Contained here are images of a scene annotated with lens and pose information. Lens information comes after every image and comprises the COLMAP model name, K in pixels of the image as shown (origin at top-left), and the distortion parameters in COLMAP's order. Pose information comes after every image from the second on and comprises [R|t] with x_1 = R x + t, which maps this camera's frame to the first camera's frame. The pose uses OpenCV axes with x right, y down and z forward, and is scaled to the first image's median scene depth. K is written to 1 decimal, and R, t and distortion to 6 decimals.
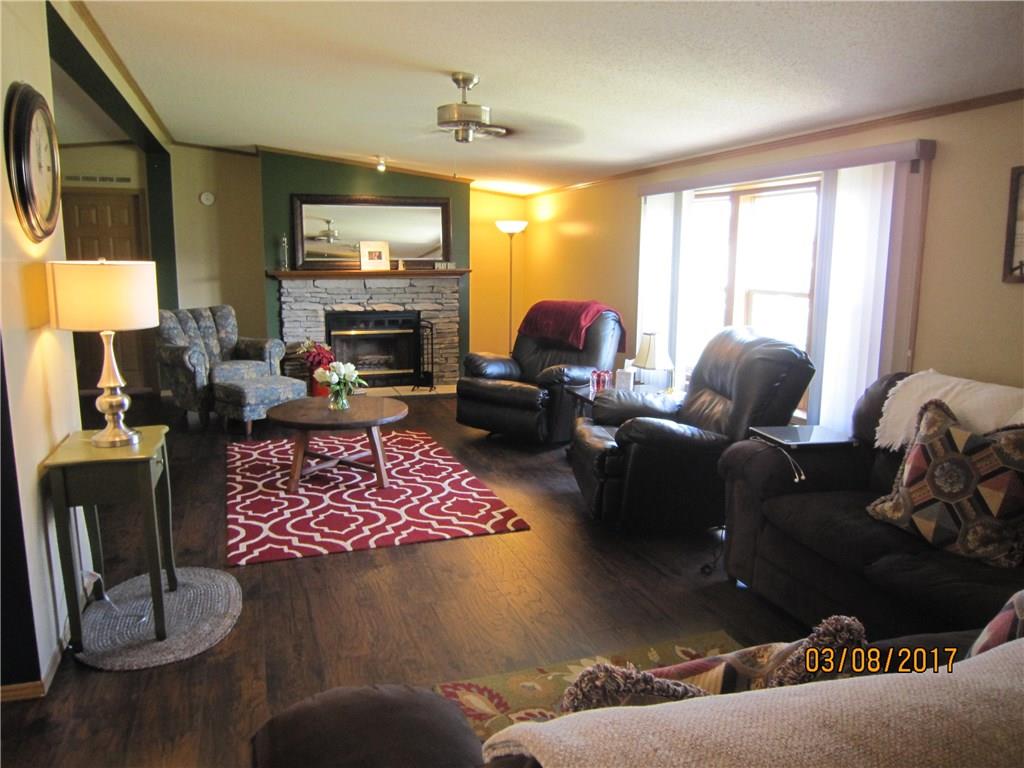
lens RADIAL K [[724.4, 0, 512.0], [0, 724.4, 384.0], [0, 0, 1]] dist [-0.064241, 0.028297]
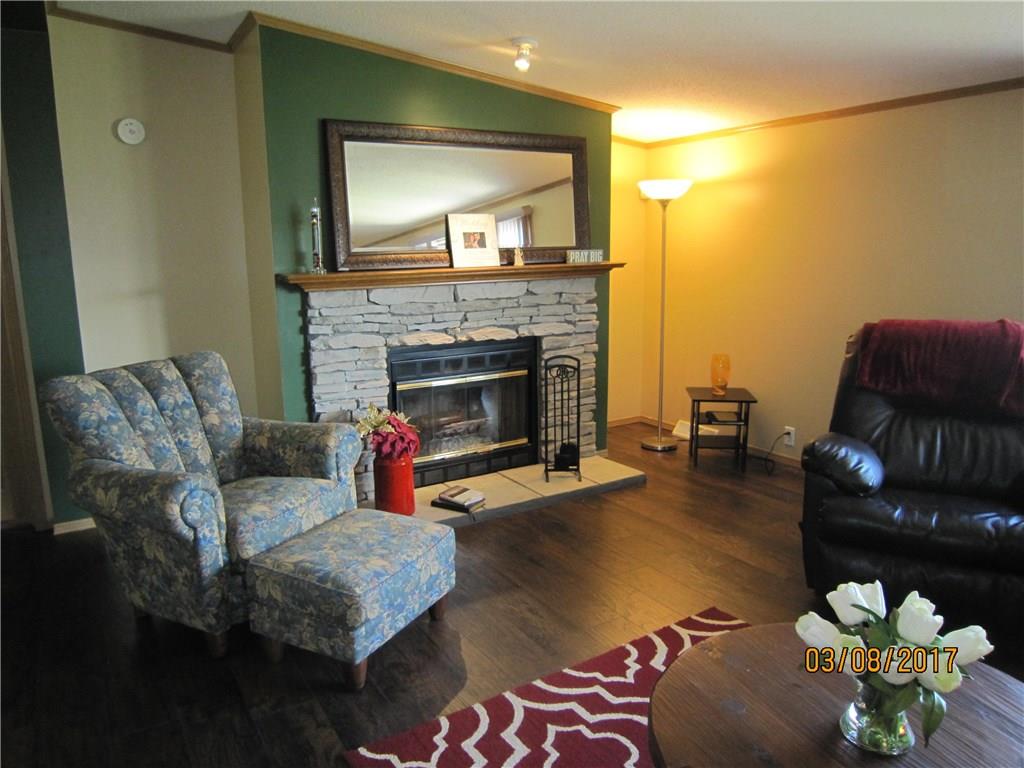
lens RADIAL K [[724.4, 0, 512.0], [0, 724.4, 384.0], [0, 0, 1]] dist [-0.064241, 0.028297]
pose [[0.977567, -0.059552, 0.202029, -0.281348], [0.055733, 0.998144, 0.024541, -0.083438], [-0.203115, -0.012731, 0.979072, 0.470039]]
